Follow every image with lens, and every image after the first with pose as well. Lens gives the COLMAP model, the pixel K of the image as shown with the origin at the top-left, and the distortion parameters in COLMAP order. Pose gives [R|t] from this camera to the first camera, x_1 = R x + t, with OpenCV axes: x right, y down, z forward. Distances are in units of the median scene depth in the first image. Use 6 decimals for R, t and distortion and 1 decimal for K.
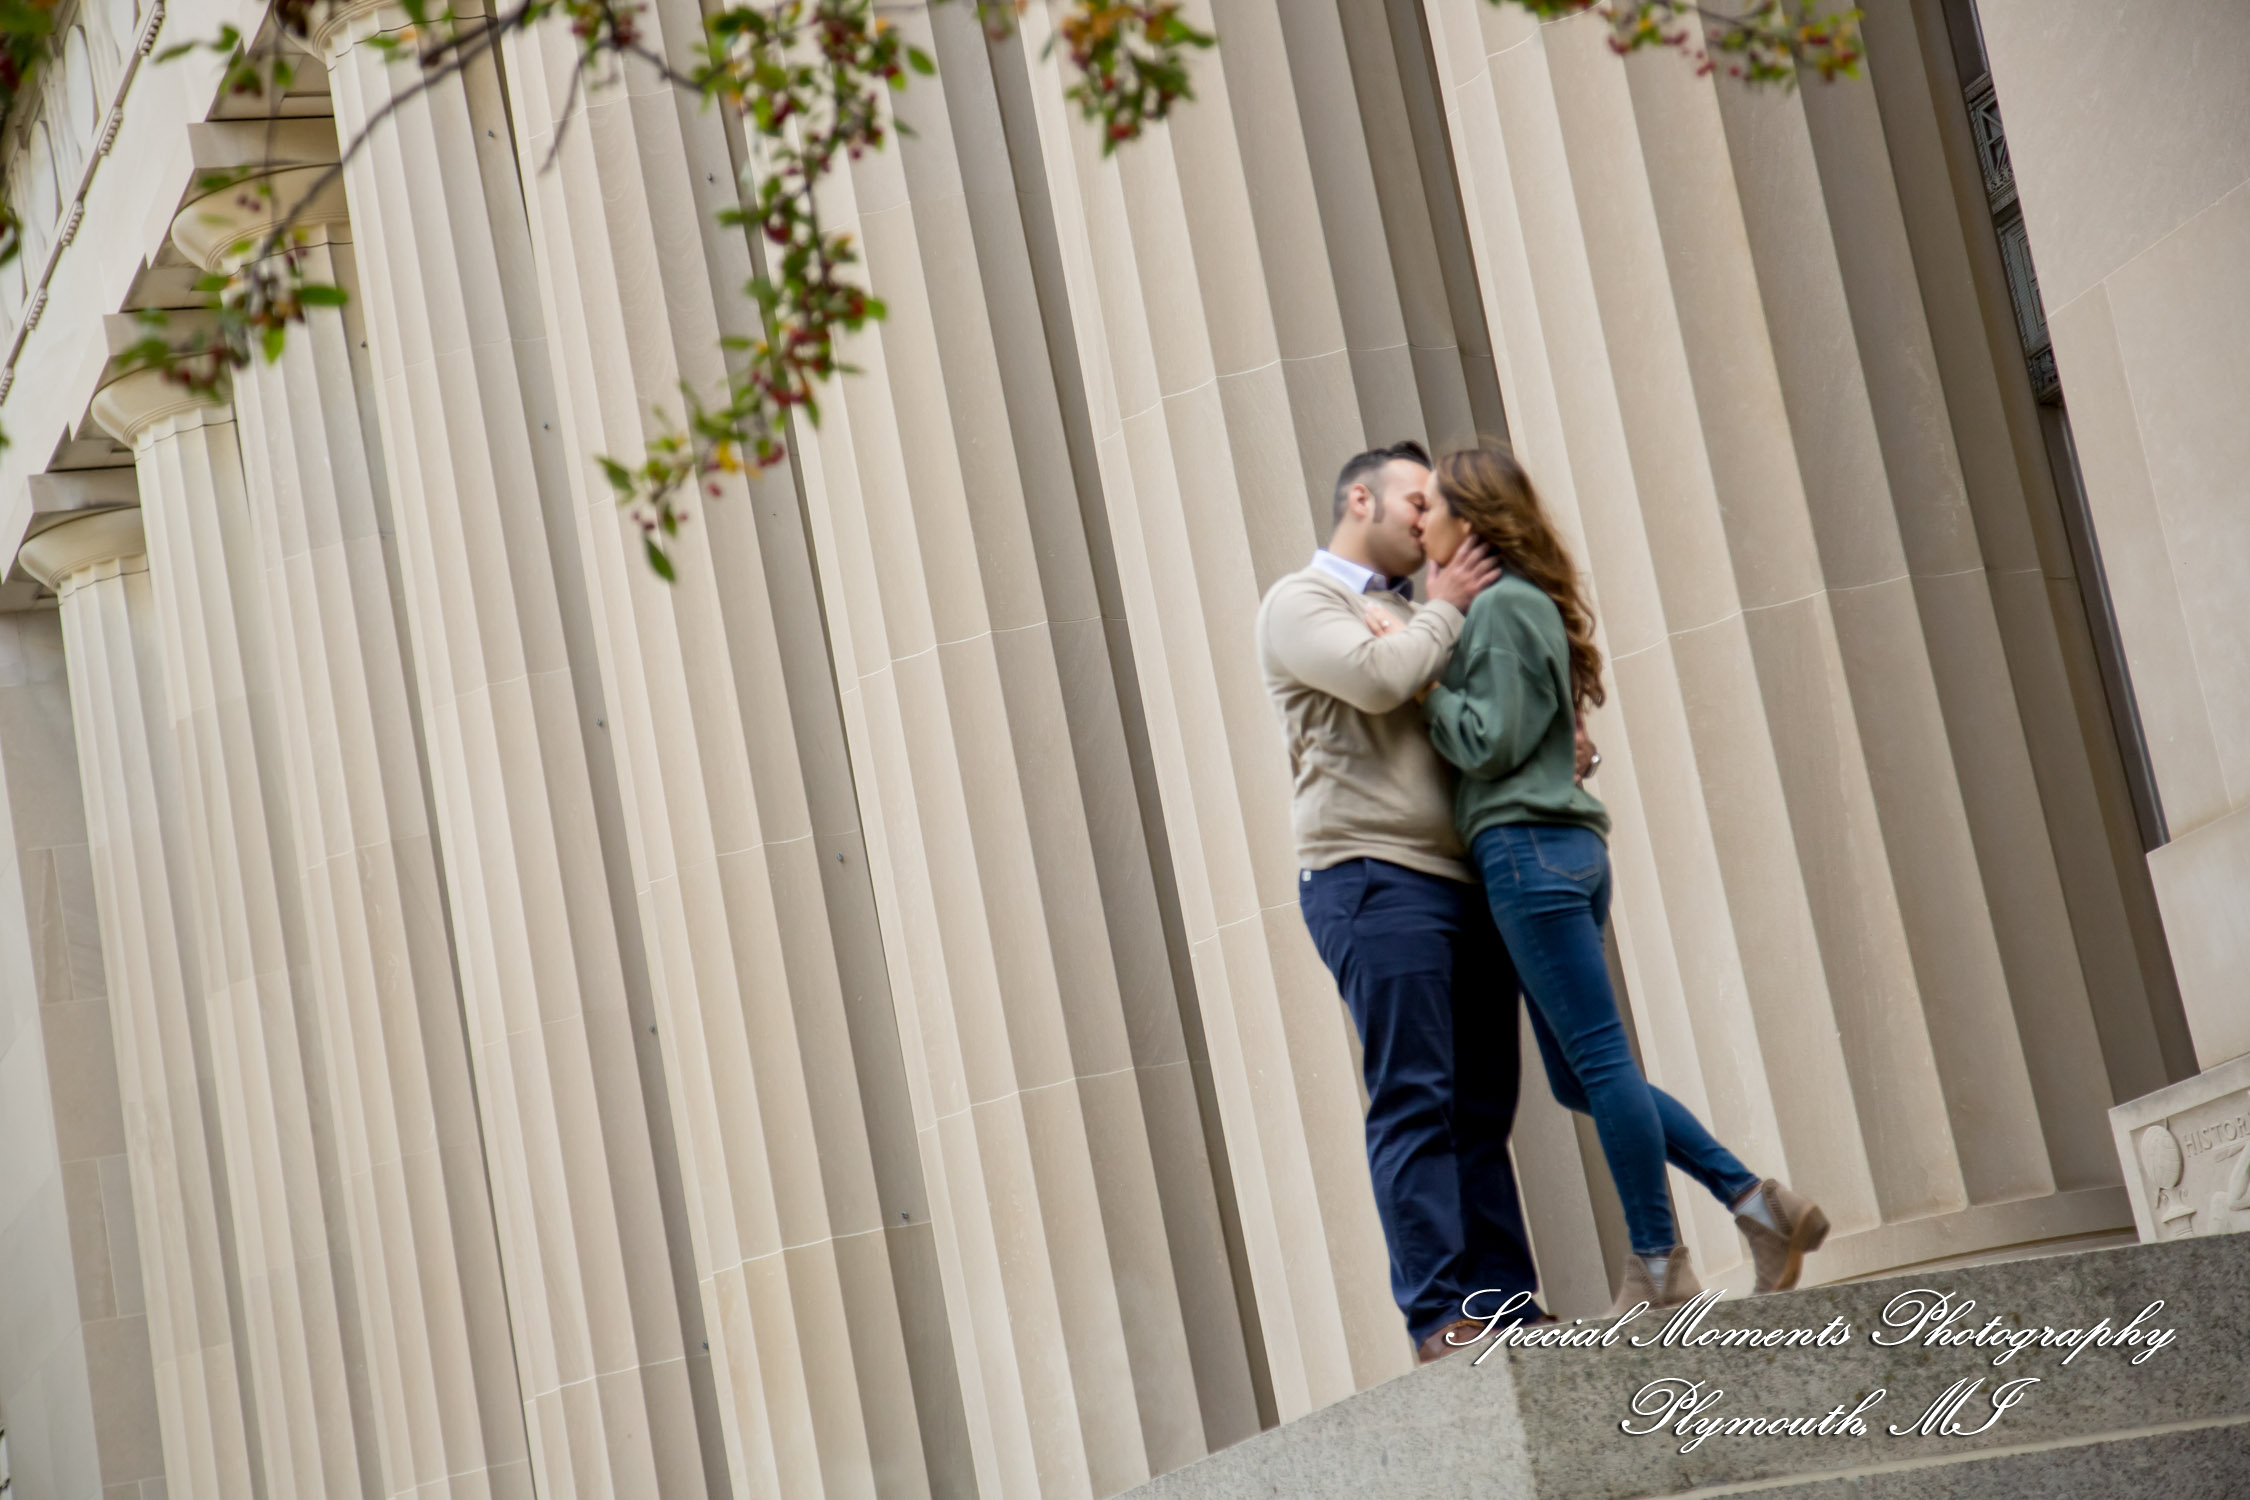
lens RADIAL K [[4615.3, 0, 1128.0], [0, 4615.3, 762.5], [0, 0, 1]] dist [0.354525, -0.044575]
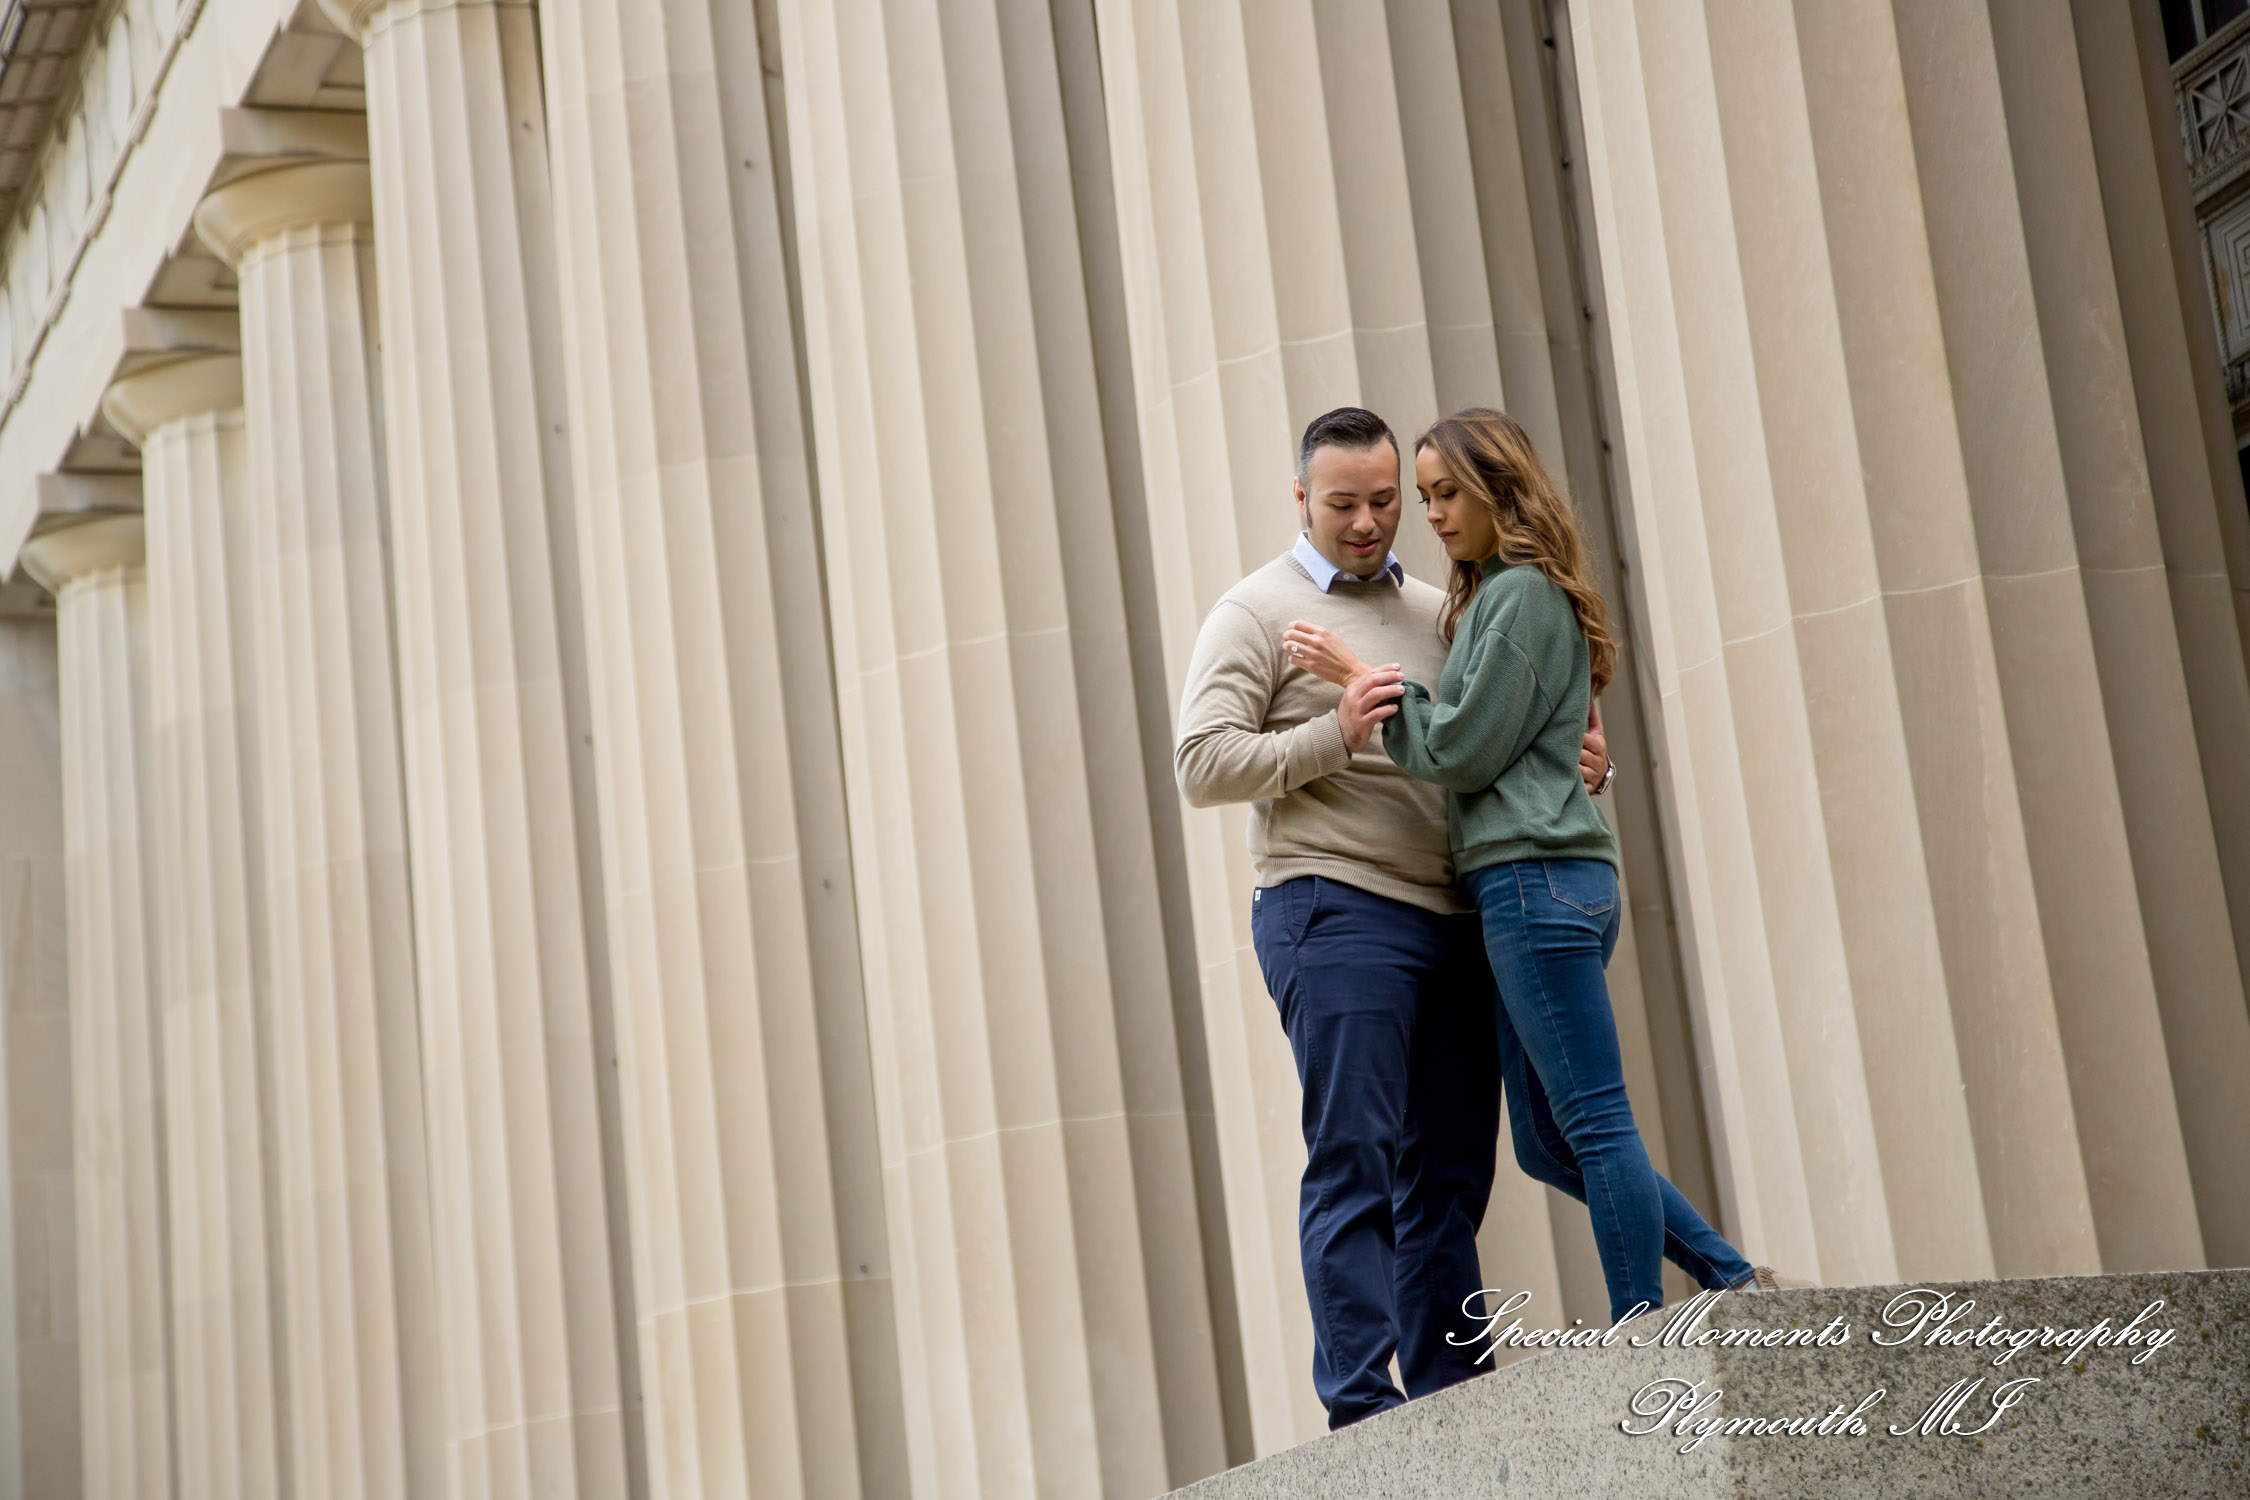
lens RADIAL K [[4374.3, 0, 1125.0], [0, 4374.3, 750.0], [0, 0, 1]] dist [0.326470, -0.194848]
pose [[0.996977, 0.077687, 0.000905, -0.007039], [-0.077595, 0.996250, -0.038268, 0.038668], [-0.003875, 0.038082, 0.999267, 0.175766]]
